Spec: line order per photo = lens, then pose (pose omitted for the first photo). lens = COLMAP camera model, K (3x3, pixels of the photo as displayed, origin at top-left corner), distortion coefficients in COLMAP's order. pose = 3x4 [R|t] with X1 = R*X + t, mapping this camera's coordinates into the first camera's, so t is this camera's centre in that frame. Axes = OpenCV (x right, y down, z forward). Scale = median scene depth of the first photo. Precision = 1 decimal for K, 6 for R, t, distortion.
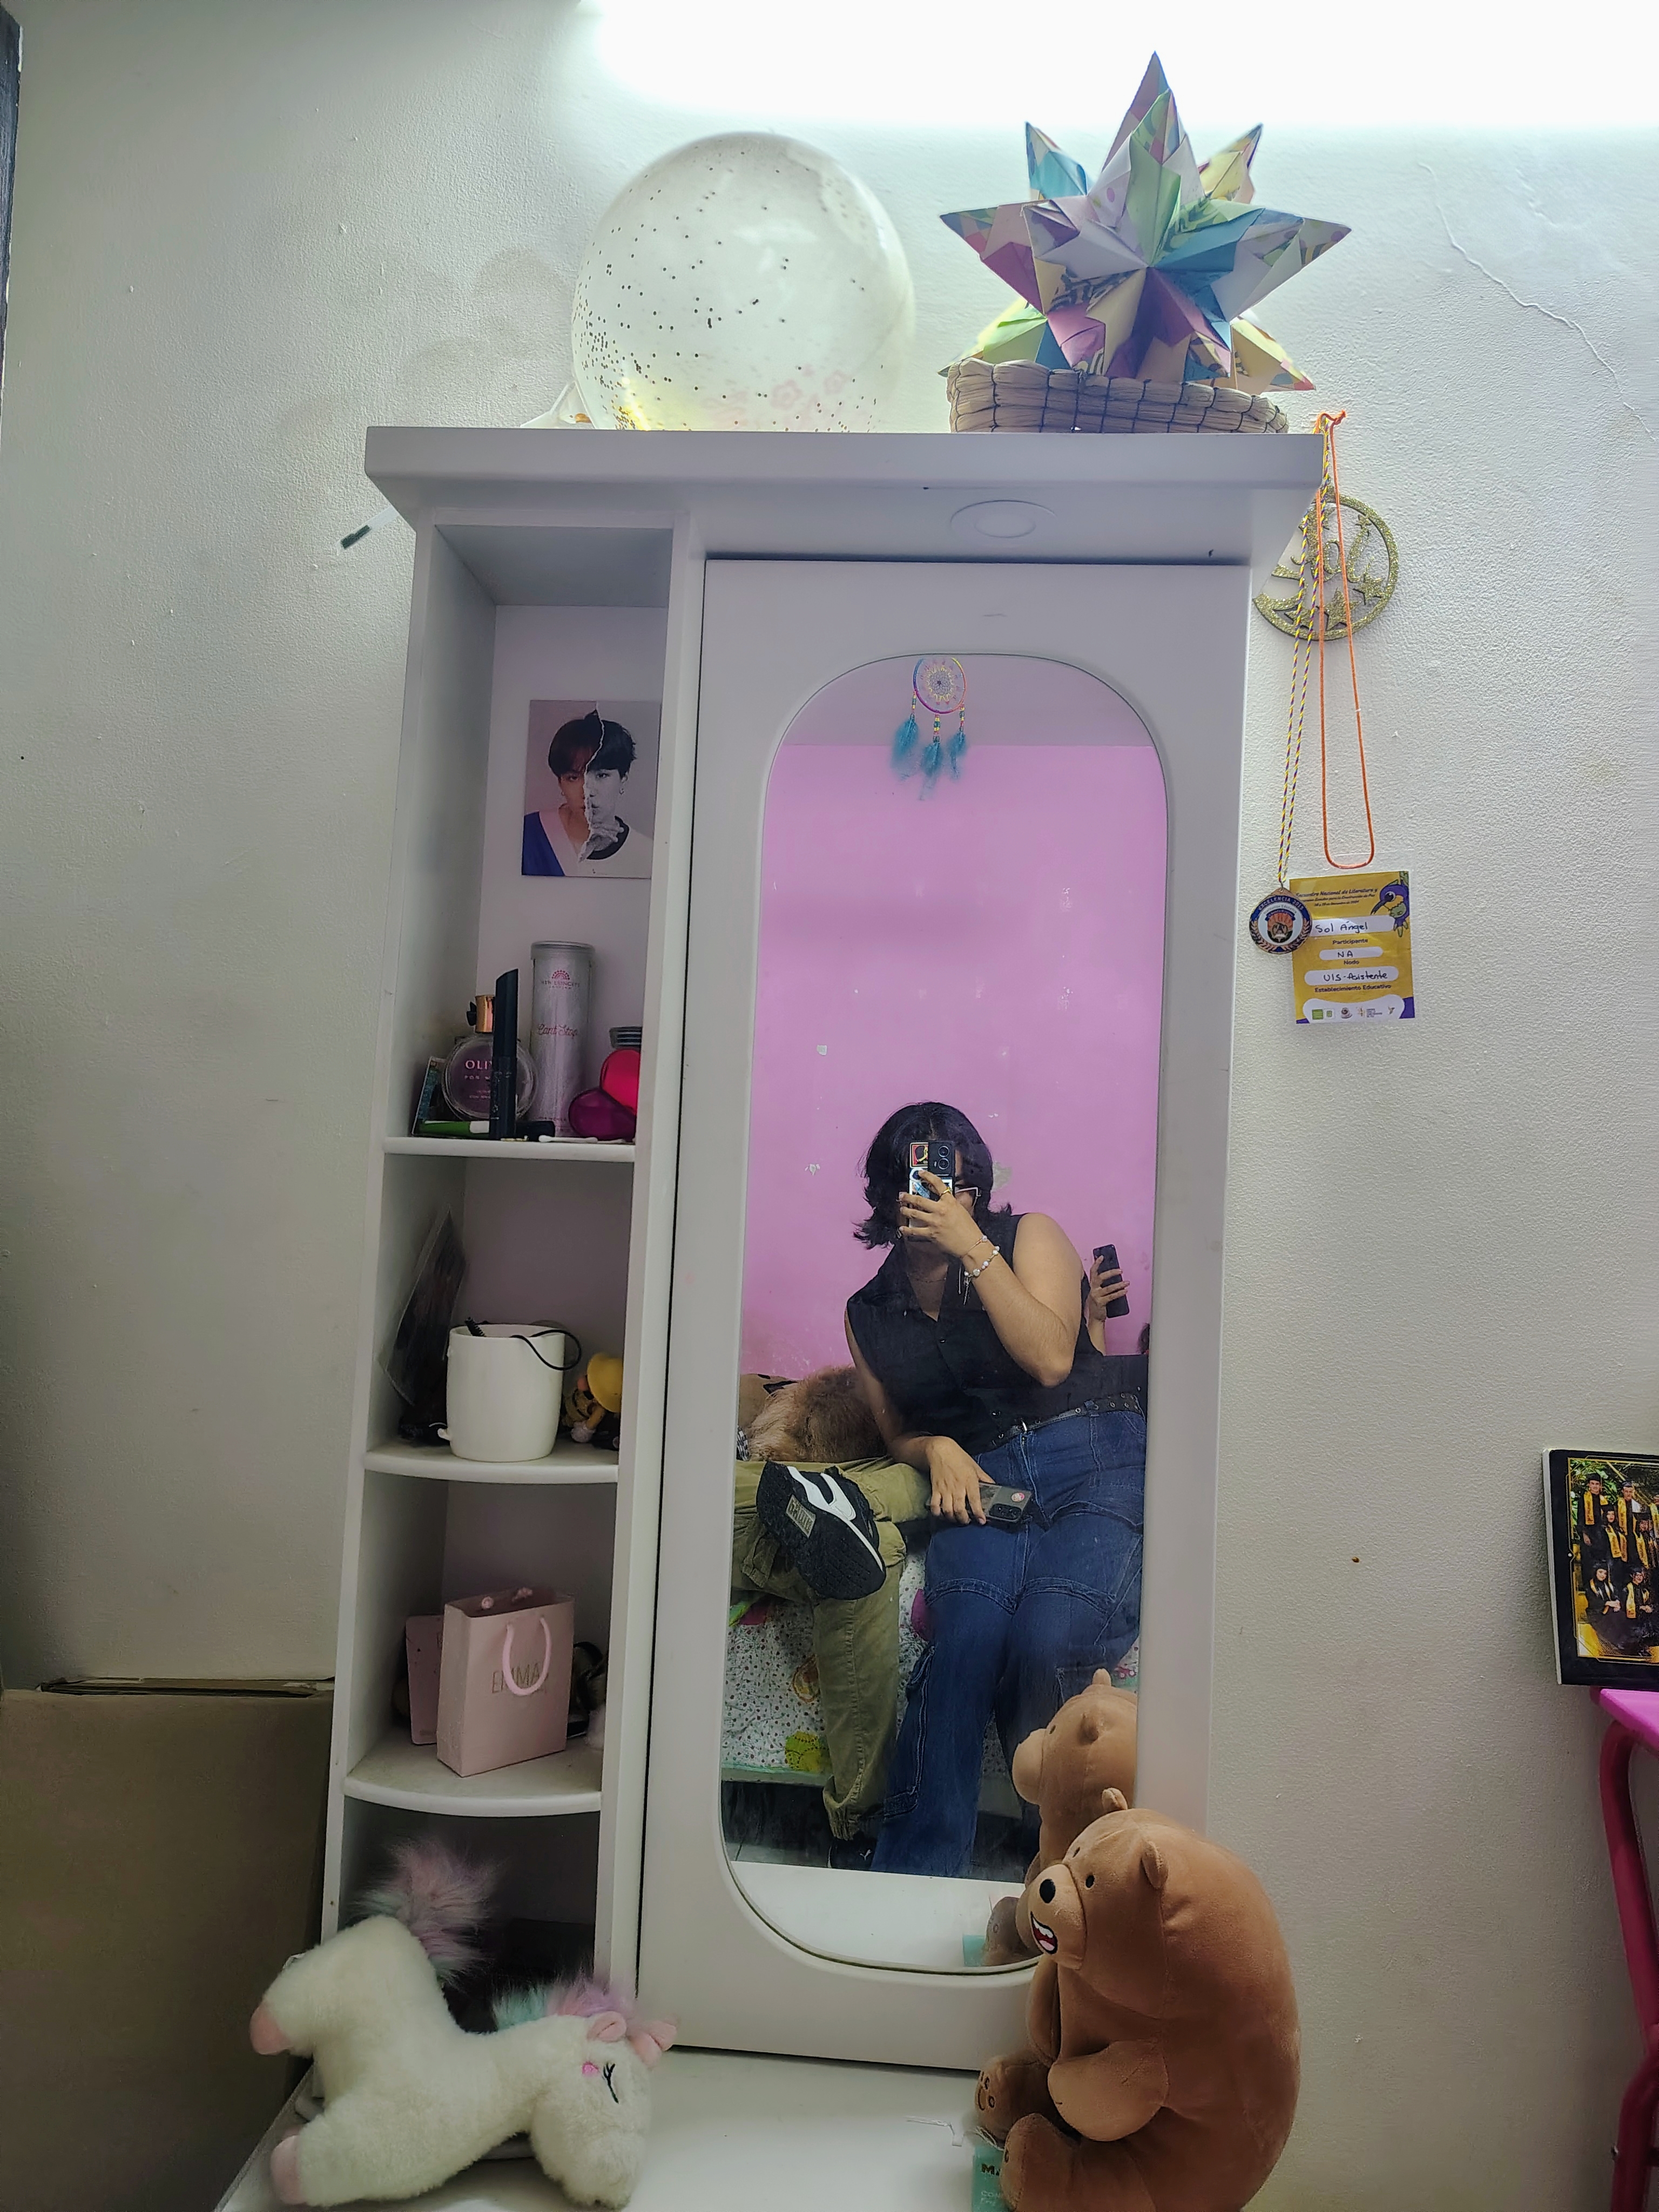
lens RADIAL K [[1481.4, 0, 826.5], [0, 1481.4, 1104.1], [0, 0, 1]] dist [0.038906, -0.047311]
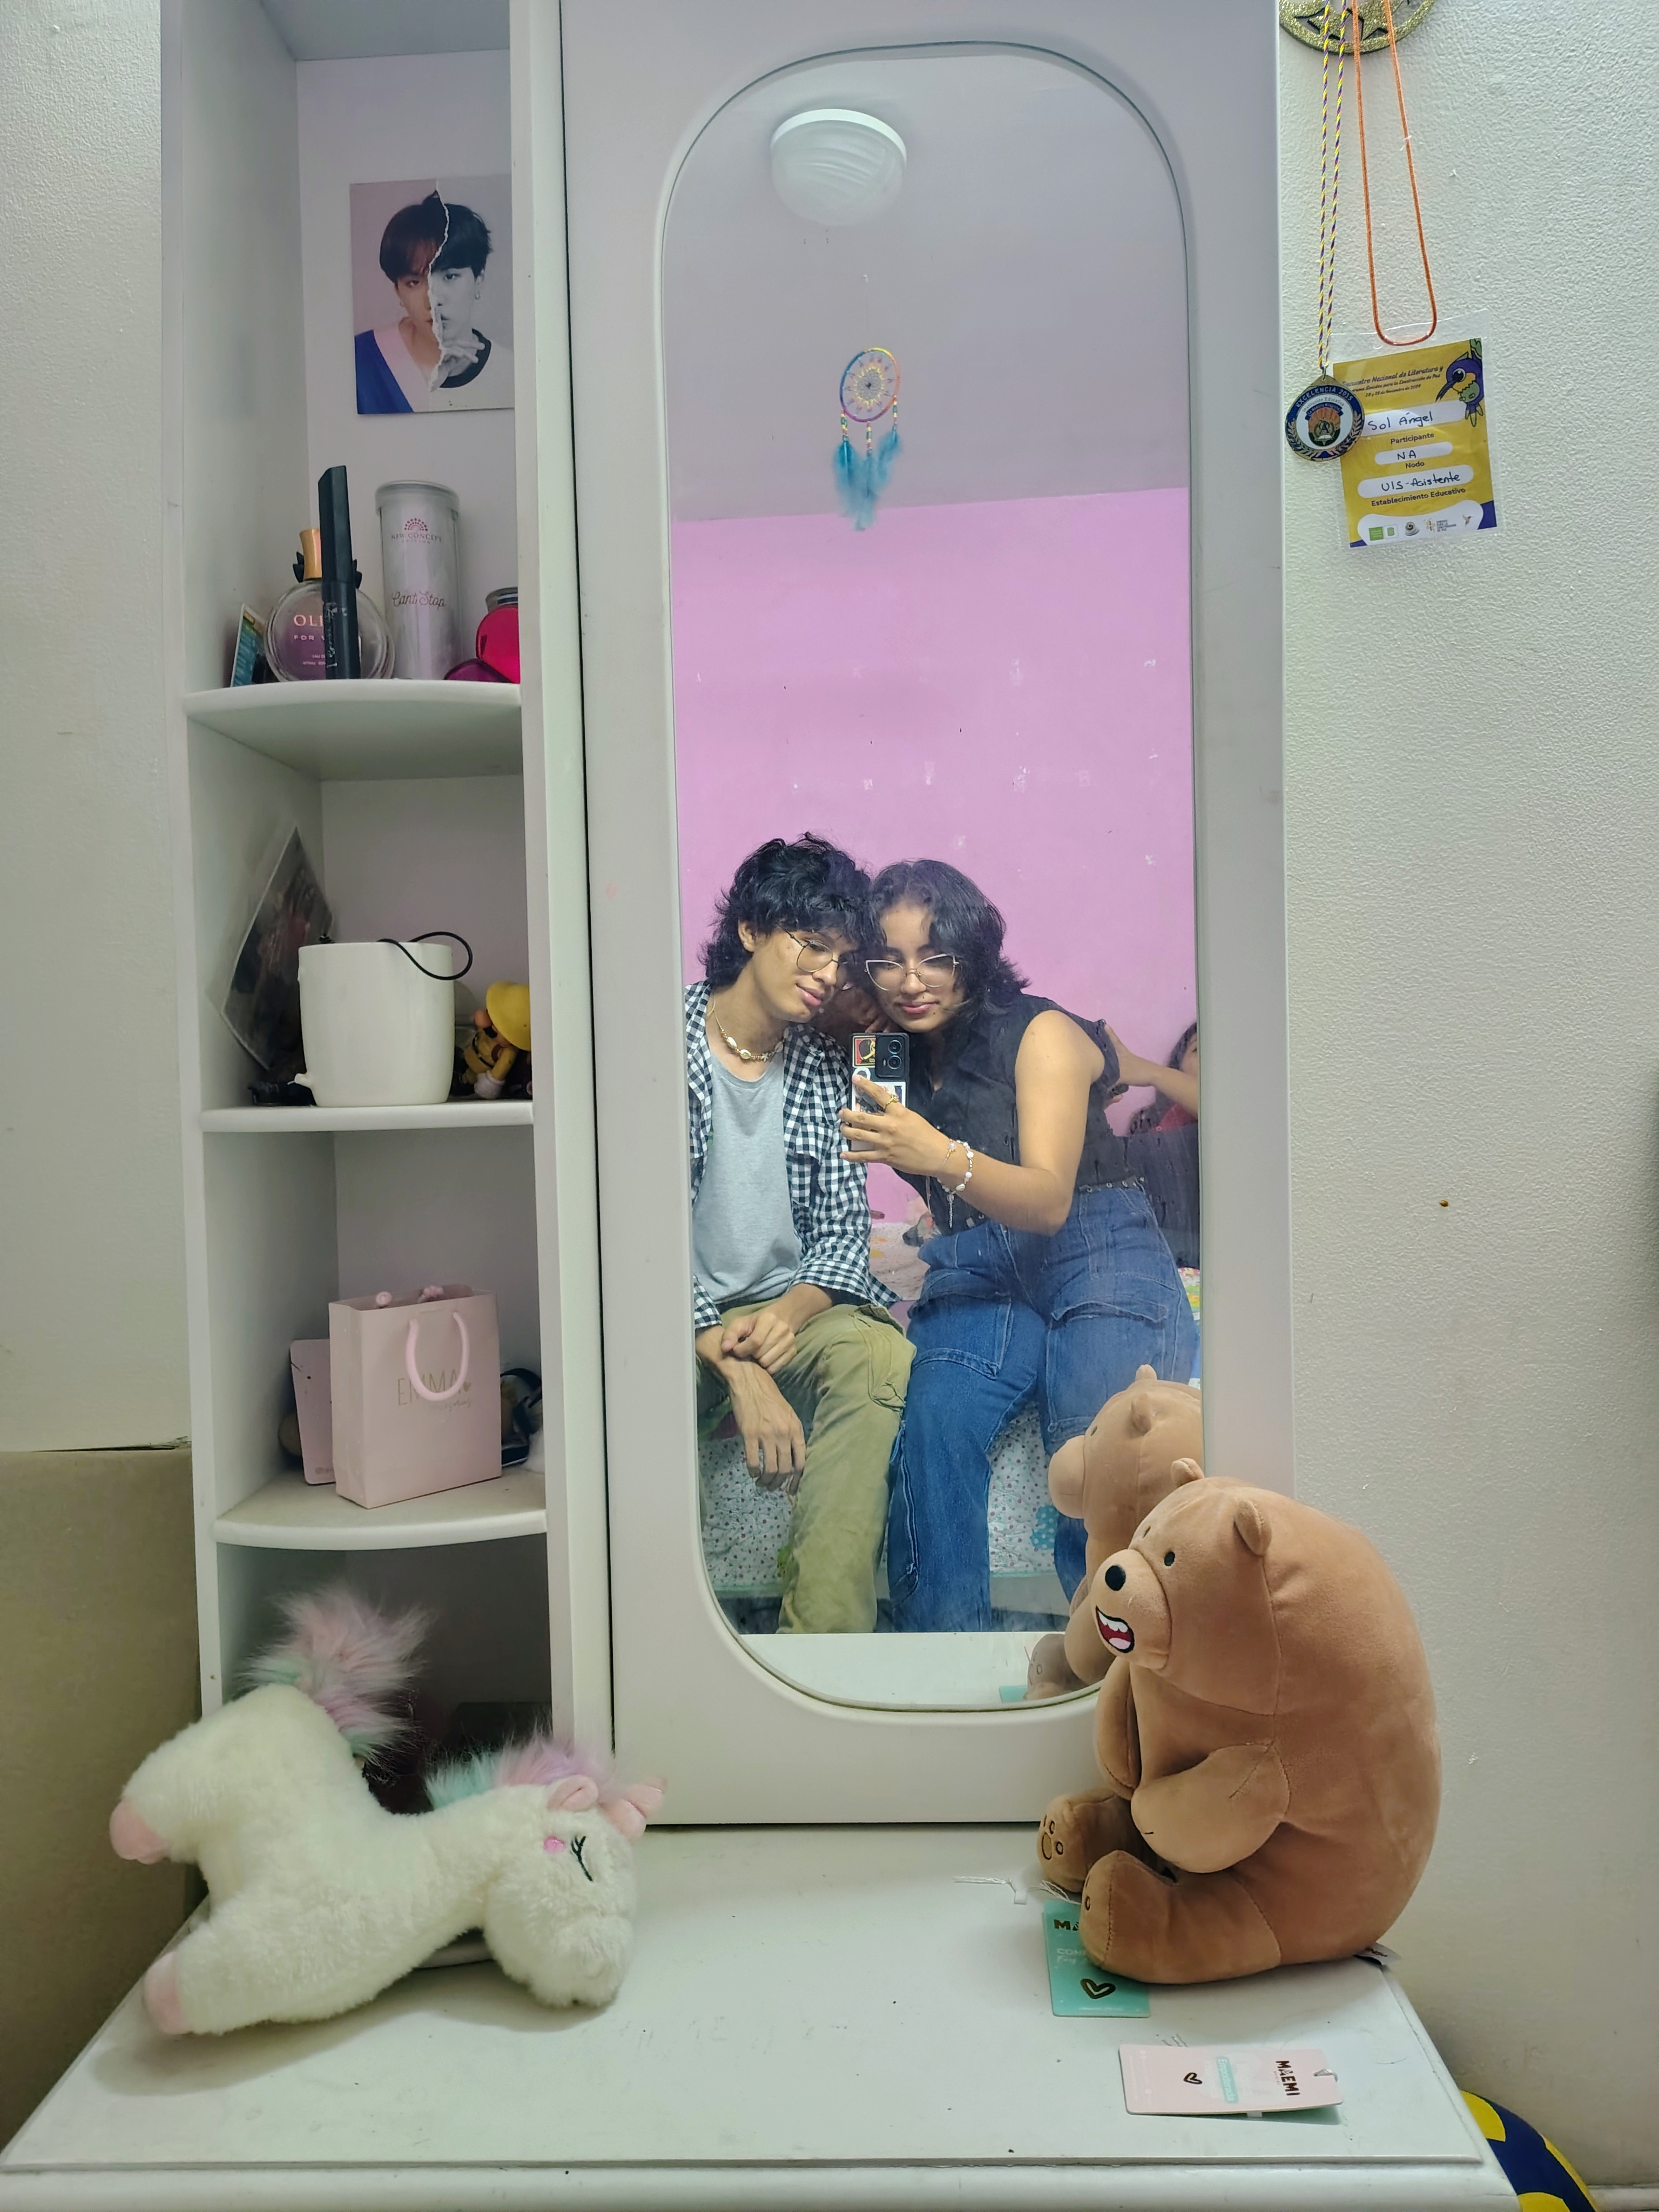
lens RADIAL K [[1481.4, 0, 829.2], [0, 1481.4, 1113.4], [0, 0, 1]] dist [0.038906, -0.047311]
pose [[0.997073, -0.069315, 0.032256, -0.010253], [0.066815, 0.995090, 0.073019, 0.175827], [-0.037159, -0.070650, 0.996809, 0.193875]]
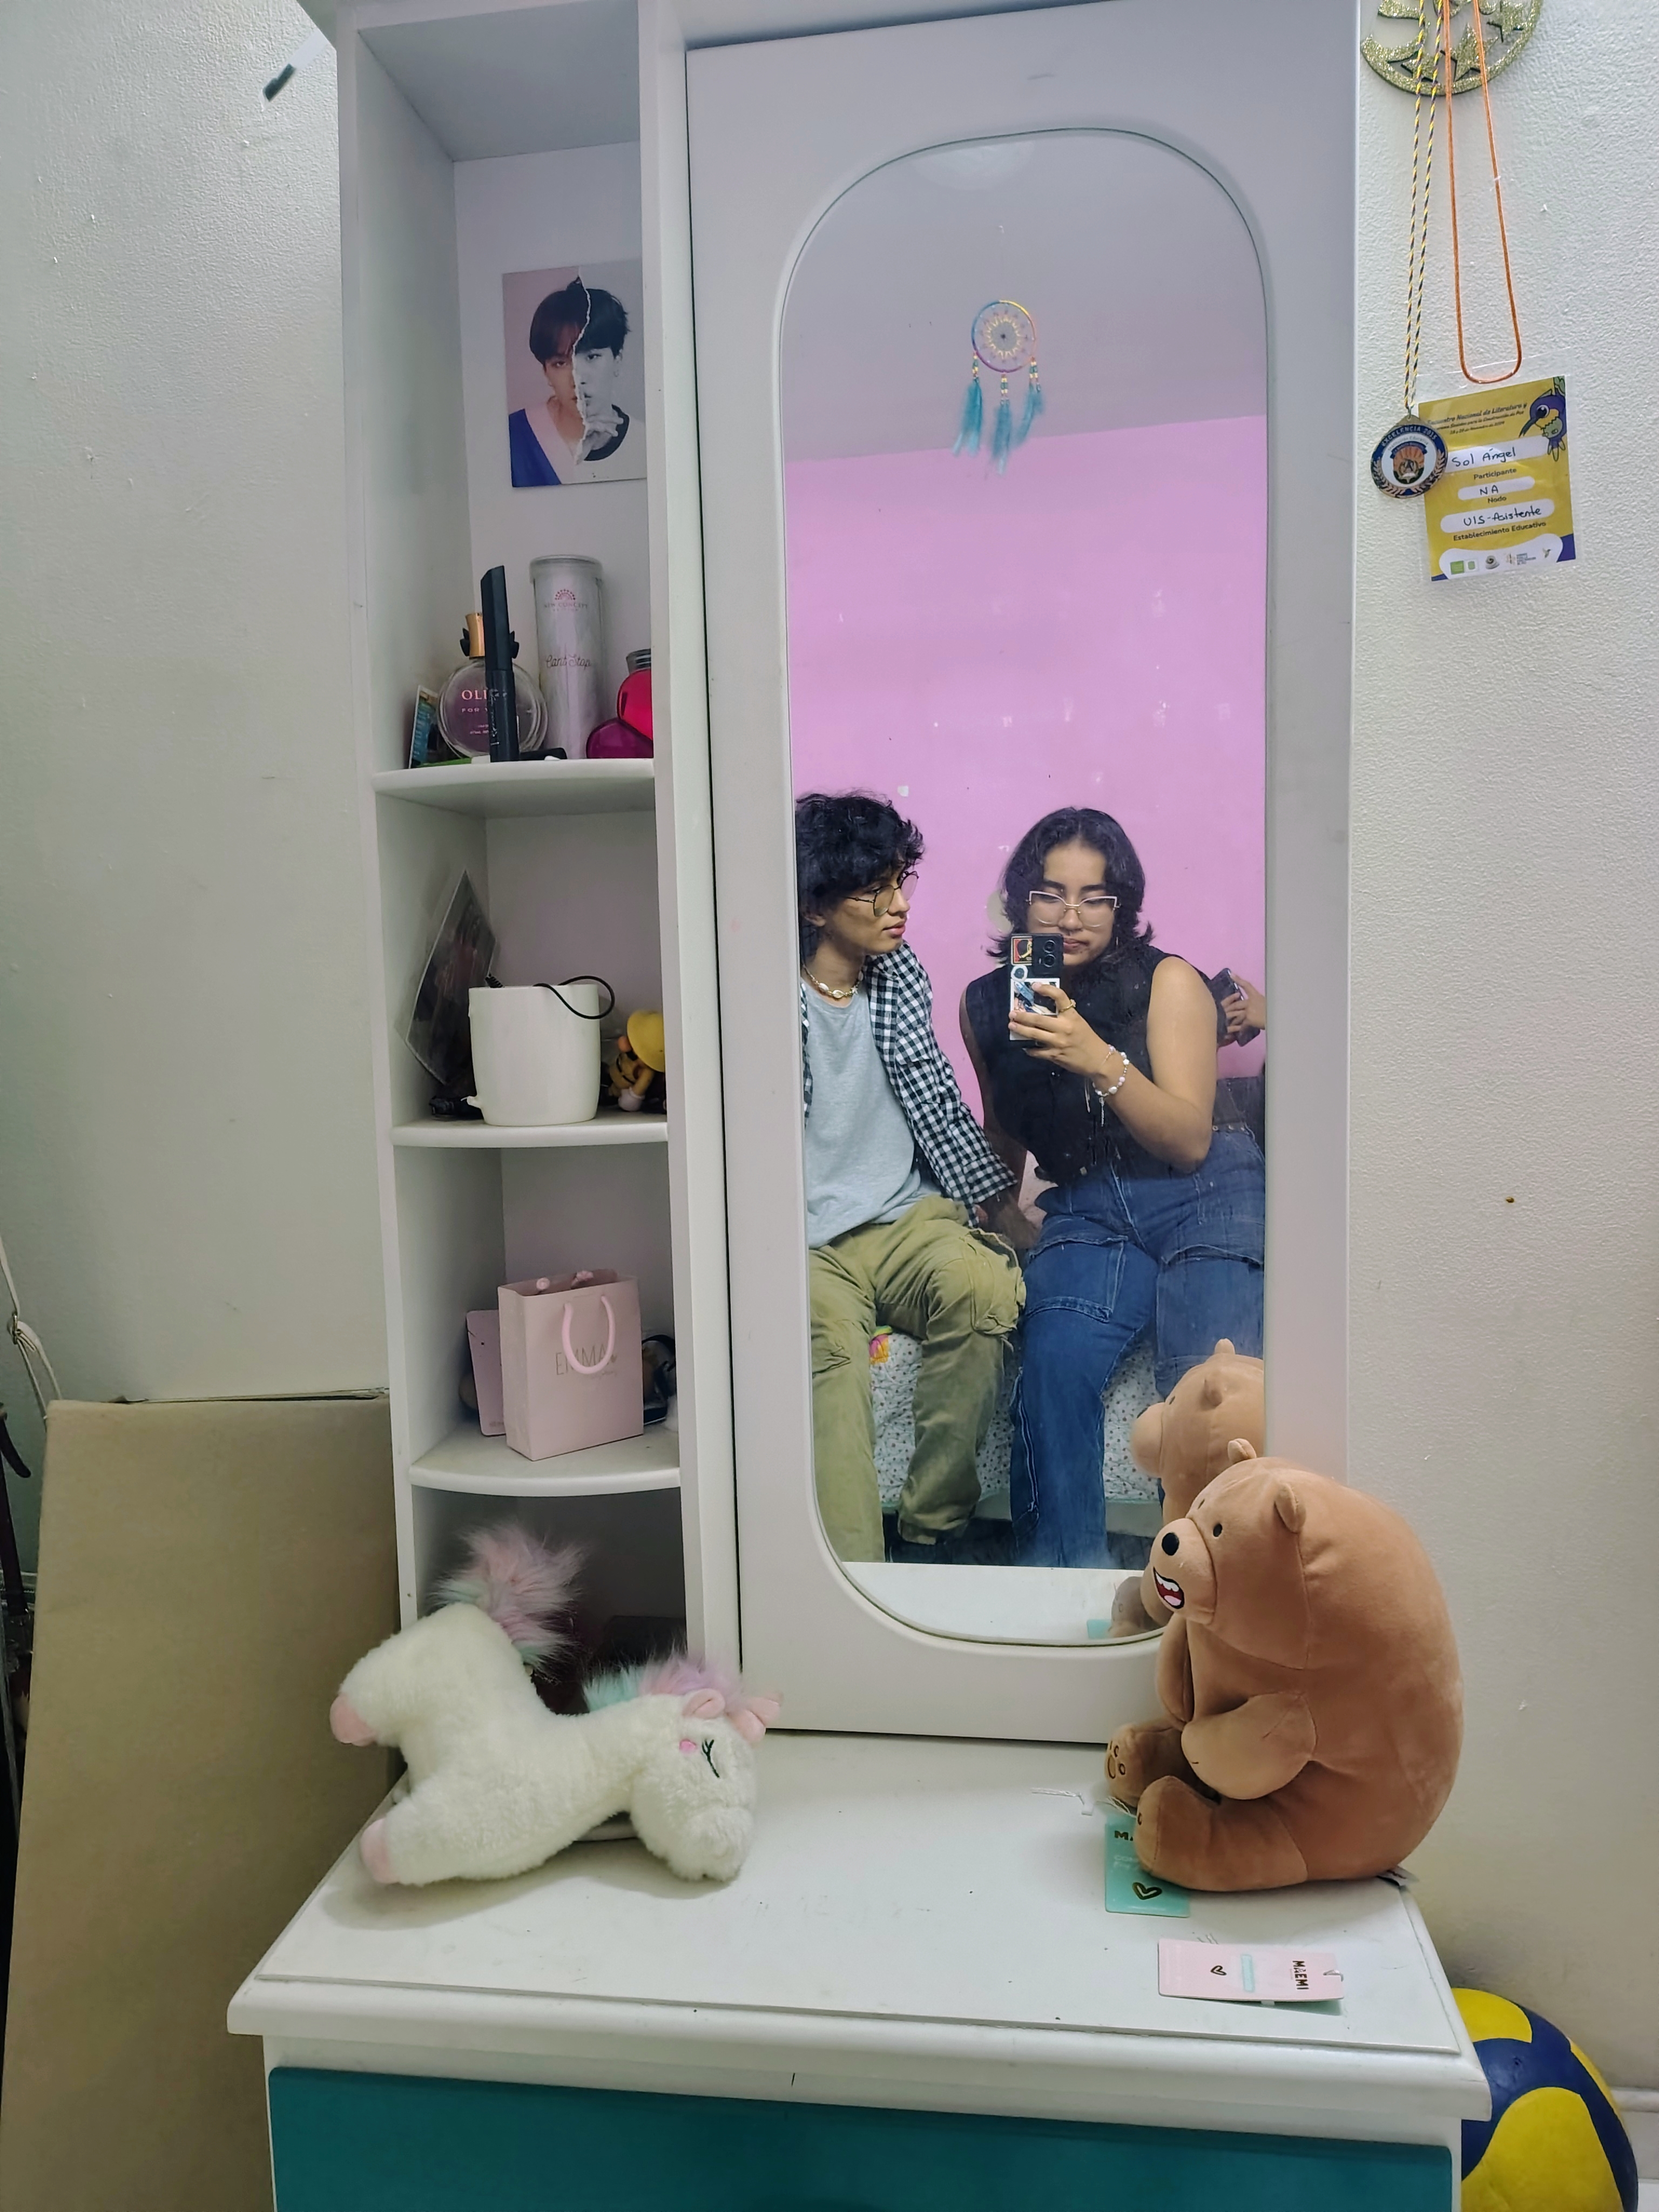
lens RADIAL K [[1481.4, 0, 835.4], [0, 1481.4, 1105.7], [0, 0, 1]] dist [0.038906, -0.047311]
pose [[0.995415, -0.064387, -0.070739, 0.021639], [0.073107, 0.989007, 0.128530, 0.108980], [0.061685, -0.133113, 0.989179, 0.106368]]
